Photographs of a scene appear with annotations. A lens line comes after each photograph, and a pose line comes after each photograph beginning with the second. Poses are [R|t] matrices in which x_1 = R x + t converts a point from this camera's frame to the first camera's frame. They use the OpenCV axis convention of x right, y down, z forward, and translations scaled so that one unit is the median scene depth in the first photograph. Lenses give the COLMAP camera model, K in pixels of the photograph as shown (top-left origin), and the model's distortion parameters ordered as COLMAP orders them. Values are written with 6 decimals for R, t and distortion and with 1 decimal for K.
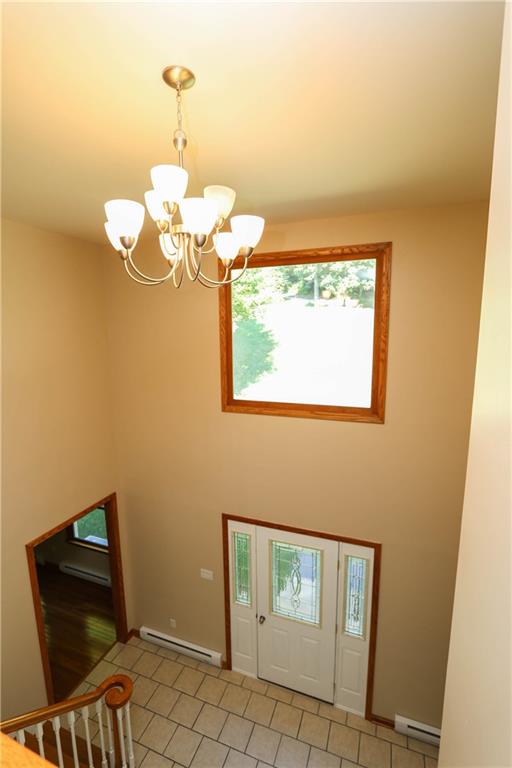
lens RADIAL K [[353.8, 0, 256.4], [0, 353.8, 379.6], [0, 0, 1]] dist [-0.005699, -0.000311]
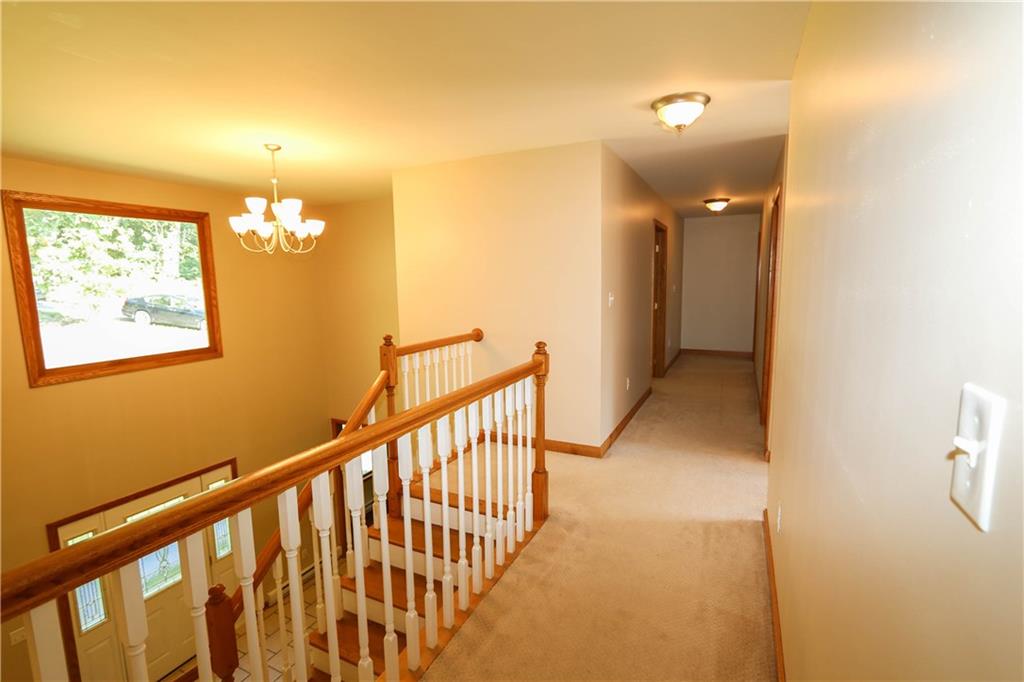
lens RADIAL K [[471.7, 0, 510.6], [0, 471.7, 341.5], [0, 0, 1]] dist [-0.005699, -0.000311]
pose [[0.103761, -0.120719, 0.987249, -1.126956], [0.171990, 0.979831, 0.101736, 0.075852], [-0.979619, 0.159240, 0.122431, -0.191237]]
